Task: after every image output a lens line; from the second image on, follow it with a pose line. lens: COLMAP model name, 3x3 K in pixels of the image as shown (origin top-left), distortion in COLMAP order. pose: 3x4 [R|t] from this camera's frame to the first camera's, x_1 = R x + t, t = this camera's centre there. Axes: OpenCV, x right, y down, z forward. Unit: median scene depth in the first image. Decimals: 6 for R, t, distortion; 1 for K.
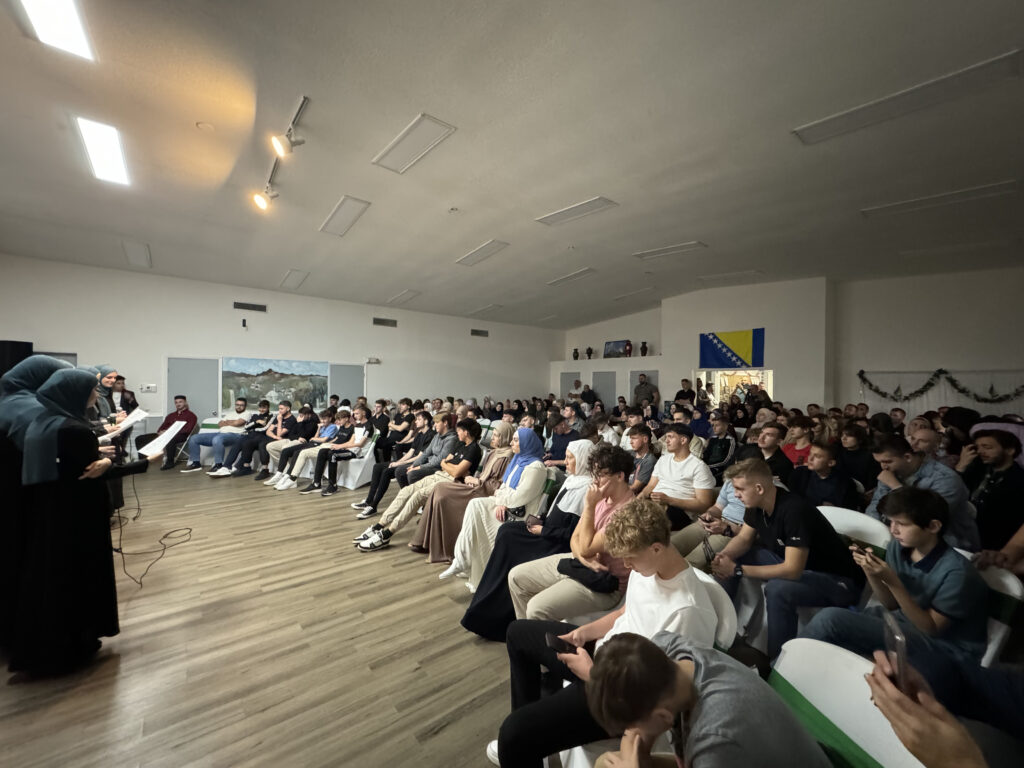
lens RADIAL K [[407.0, 0, 512.0], [0, 407.0, 384.0], [0, 0, 1]] dist [0.000022, 0.000037]
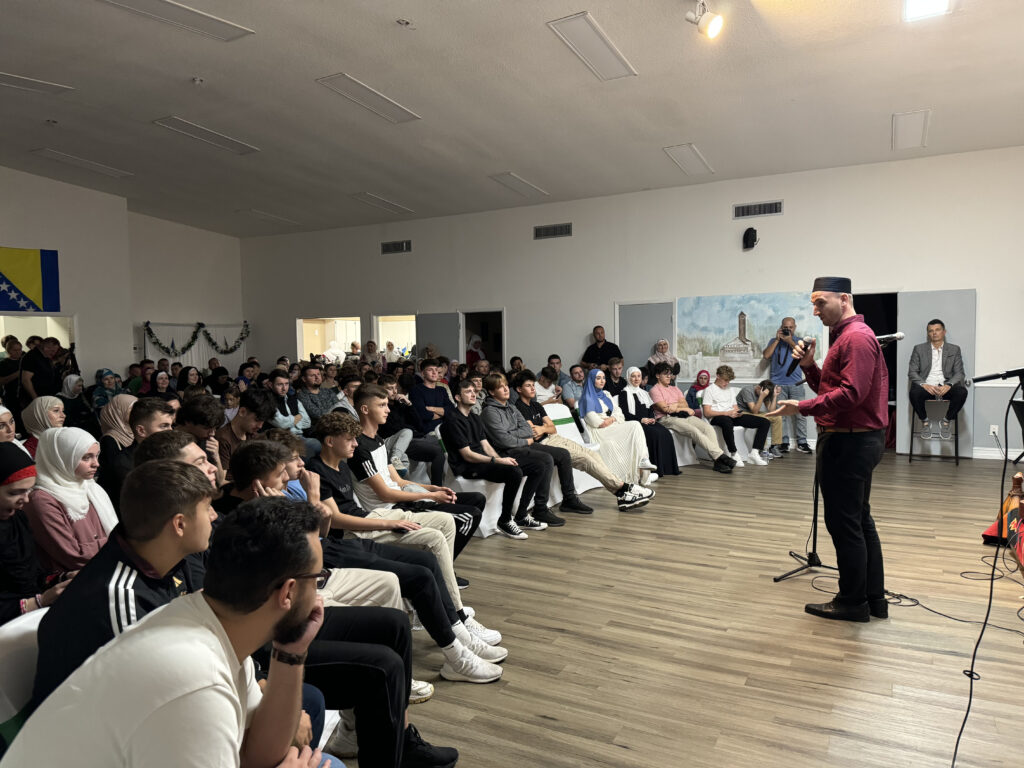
lens RADIAL K [[717.9, 0, 512.0], [0, 717.9, 384.0], [0, 0, 1]] dist [0.063418, -0.155925]
pose [[-0.395107, -0.055838, 0.916937, -0.901345], [0.009484, 0.997850, 0.064852, 0.006840], [-0.918586, 0.034320, -0.393727, 1.001801]]
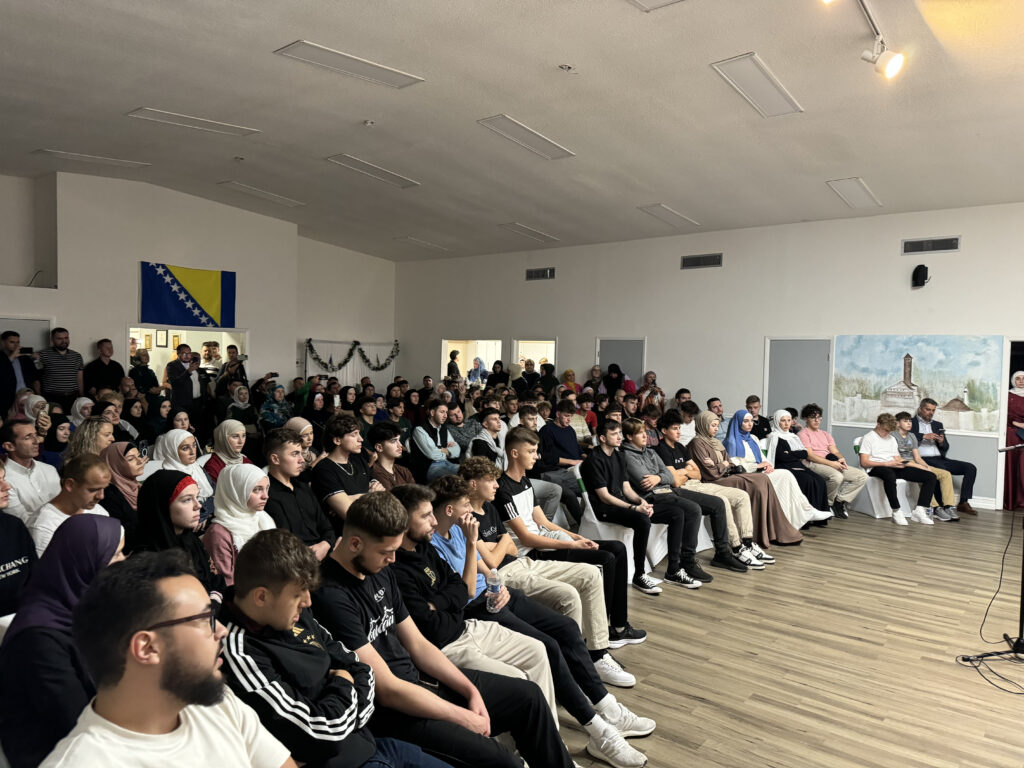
lens RADIAL K [[723.7, 0, 512.0], [0, 723.7, 384.0], [0, 0, 1]] dist [-0.028864, -0.003387]
pose [[-0.215116, -0.048318, 0.975392, -0.893724], [-0.031069, 0.998608, 0.042616, -0.016220], [-0.976094, -0.021137, -0.216318, 1.009456]]
